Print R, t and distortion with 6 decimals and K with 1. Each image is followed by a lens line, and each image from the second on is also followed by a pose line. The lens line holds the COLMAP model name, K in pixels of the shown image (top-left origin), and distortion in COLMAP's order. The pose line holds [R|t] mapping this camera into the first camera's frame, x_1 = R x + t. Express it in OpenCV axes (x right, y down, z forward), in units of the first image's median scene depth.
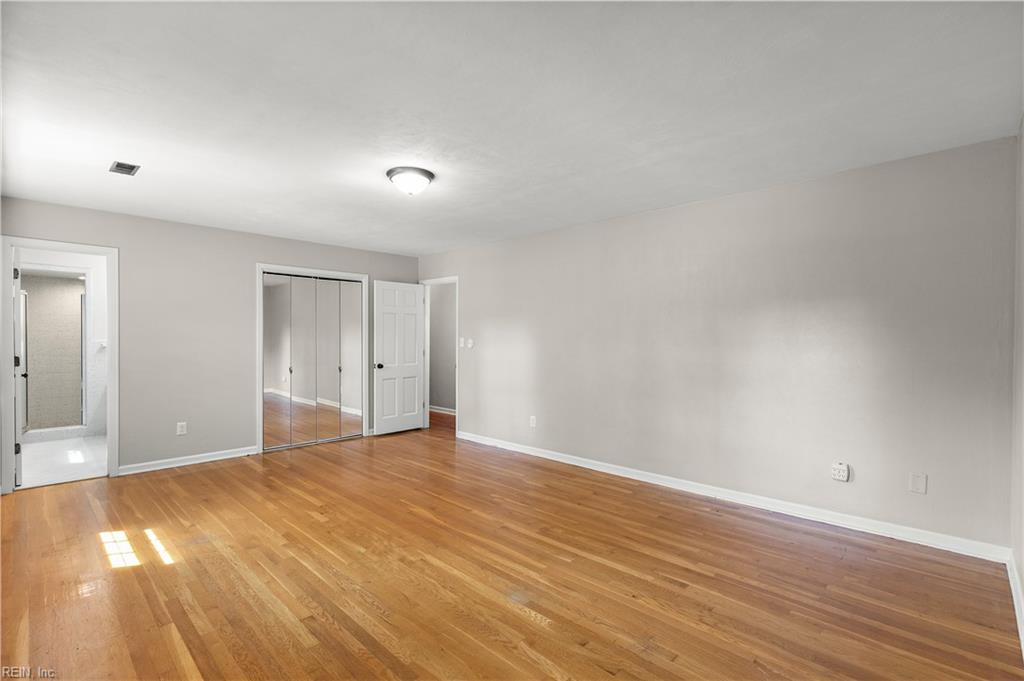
lens RADIAL K [[475.0, 0, 514.8], [0, 475.0, 333.5], [0, 0, 1]] dist [0.000949, 0.000536]
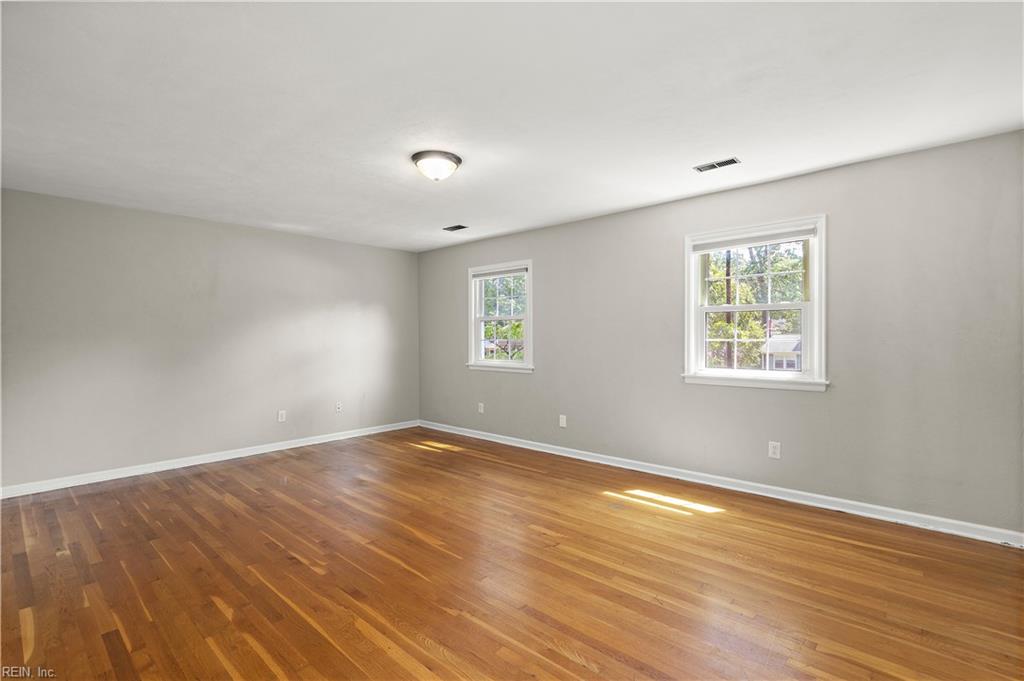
lens RADIAL K [[475.0, 0, 514.8], [0, 475.0, 333.5], [0, 0, 1]] dist [0.000949, 0.000536]
pose [[-0.999504, 0.007194, -0.030665, -0.375396], [0.007625, 0.999874, -0.013941, 0.029549], [0.030561, -0.014168, -0.999432, 2.135448]]
